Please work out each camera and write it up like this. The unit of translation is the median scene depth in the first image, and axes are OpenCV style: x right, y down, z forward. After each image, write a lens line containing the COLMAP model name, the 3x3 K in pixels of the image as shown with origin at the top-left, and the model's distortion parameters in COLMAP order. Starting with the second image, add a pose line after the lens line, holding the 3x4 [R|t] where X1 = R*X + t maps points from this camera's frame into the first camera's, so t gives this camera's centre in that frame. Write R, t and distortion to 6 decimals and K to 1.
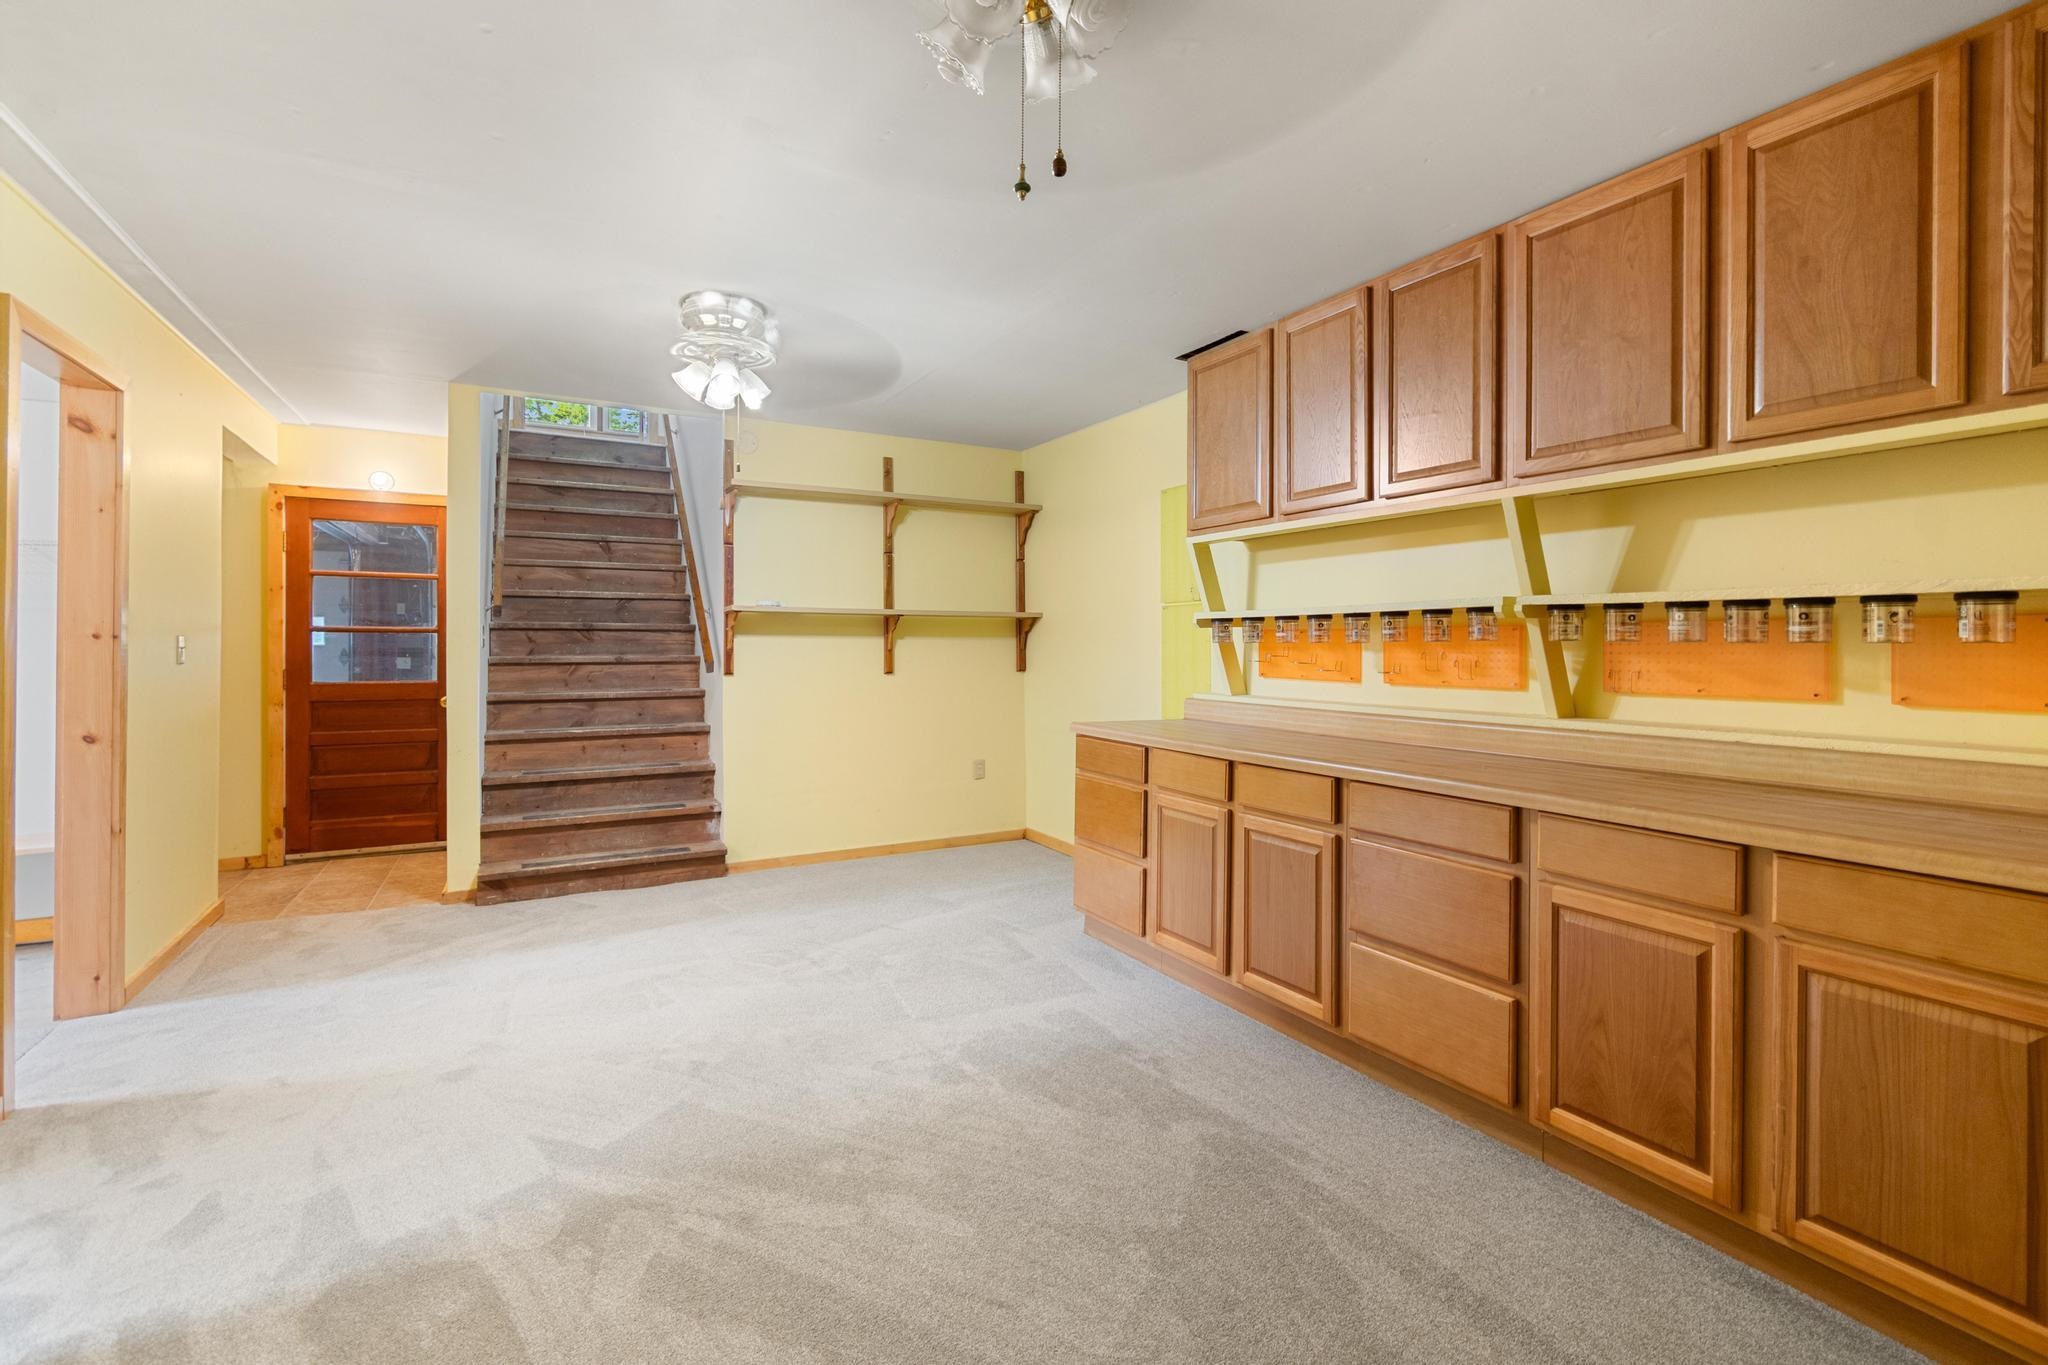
lens RADIAL K [[944.0, 0, 1032.3], [0, 944.0, 644.6], [0, 0, 1]] dist [0.002629, 0.000298]
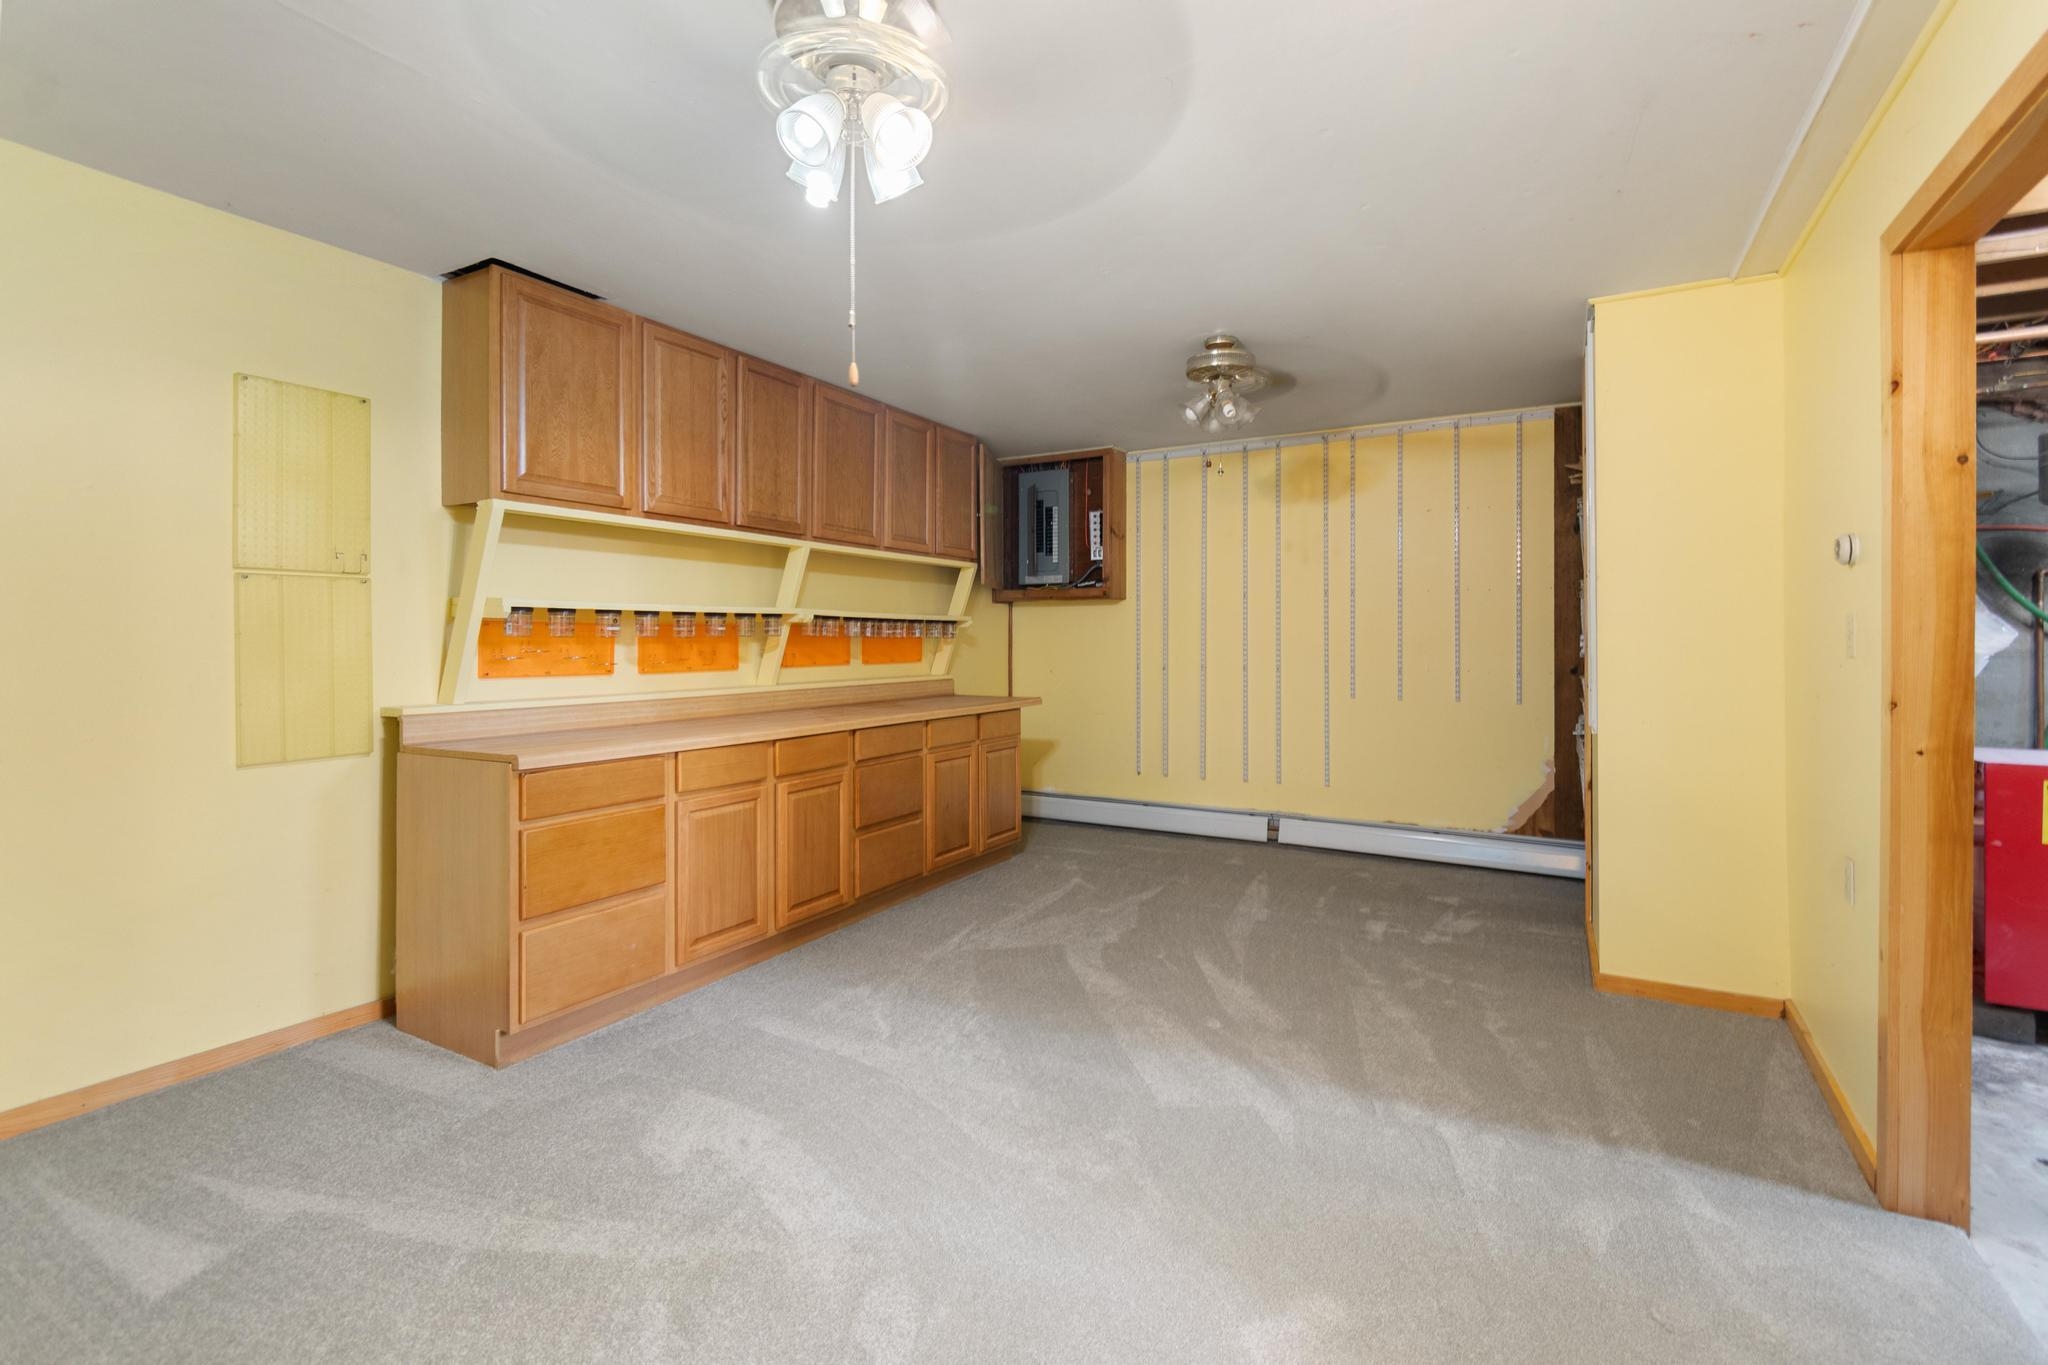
lens RADIAL K [[944.0, 0, 1032.3], [0, 944.0, 644.6], [0, 0, 1]] dist [0.002629, 0.000298]
pose [[-0.548494, -0.011283, 0.836078, -0.826602], [-0.006743, 0.999936, 0.009071, -0.006559], [-0.836127, -0.000662, -0.548535, 1.224772]]
